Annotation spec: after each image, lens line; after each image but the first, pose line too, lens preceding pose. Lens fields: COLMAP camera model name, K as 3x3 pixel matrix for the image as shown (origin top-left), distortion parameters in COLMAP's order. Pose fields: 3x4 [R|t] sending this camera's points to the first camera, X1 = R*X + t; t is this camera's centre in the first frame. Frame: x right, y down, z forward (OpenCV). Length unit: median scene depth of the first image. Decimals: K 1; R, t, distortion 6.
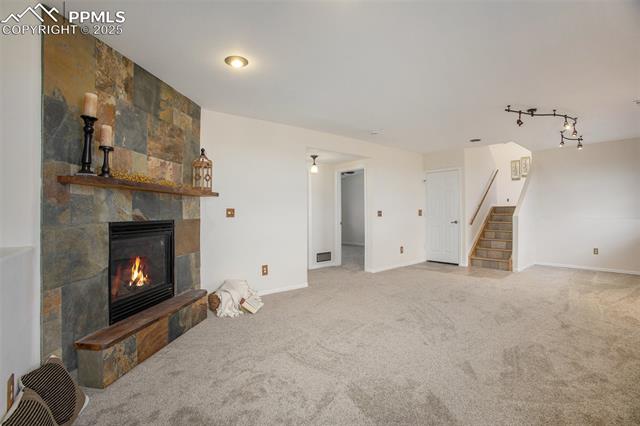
lens RADIAL K [[305.4, 0, 320.4], [0, 305.4, 212.8], [0, 0, 1]] dist [-0.071501, 0.003513]
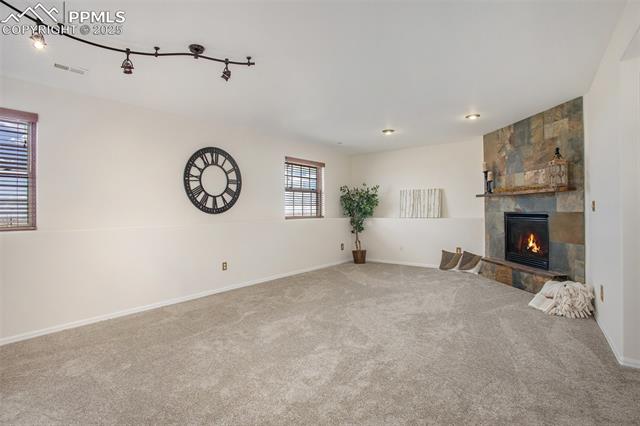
lens RADIAL K [[305.4, 0, 317.8], [0, 305.4, 213.1], [0, 0, 1]] dist [-0.071501, 0.003513]
pose [[-0.982110, 0.029634, -0.185962, 0.816937], [0.028740, 0.999559, 0.007499, -0.011118], [0.186102, 0.002020, -0.982528, 2.306523]]
